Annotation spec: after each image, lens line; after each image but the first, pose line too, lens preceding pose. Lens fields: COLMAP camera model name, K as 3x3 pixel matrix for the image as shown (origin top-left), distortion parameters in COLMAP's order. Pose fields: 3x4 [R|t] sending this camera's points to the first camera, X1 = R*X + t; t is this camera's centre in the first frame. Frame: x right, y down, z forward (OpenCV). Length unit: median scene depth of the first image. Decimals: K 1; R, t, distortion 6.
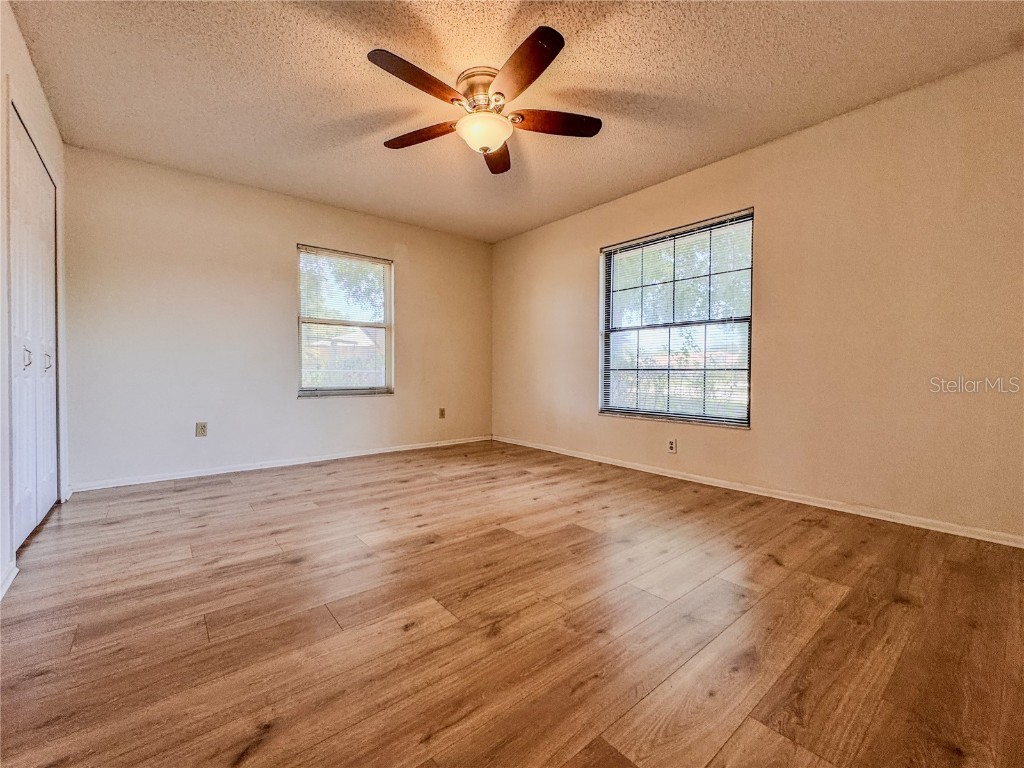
lens RADIAL K [[415.6, 0, 509.7], [0, 415.6, 376.7], [0, 0, 1]] dist [-0.000840, -0.000339]
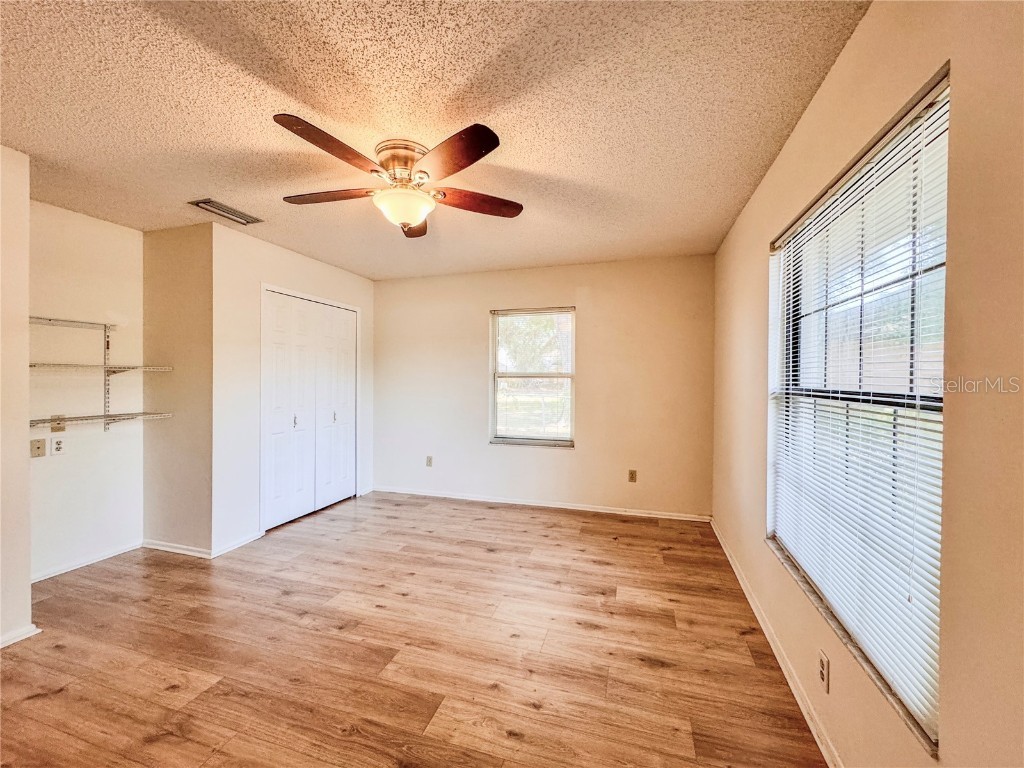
lens RADIAL K [[415.6, 0, 509.7], [0, 415.6, 376.7], [0, 0, 1]] dist [-0.000840, -0.000339]
pose [[0.560420, -0.011888, -0.828123, 0.730832], [-0.011593, 0.999686, -0.022196, -0.168359], [0.828128, 0.022039, 0.560106, 0.599813]]
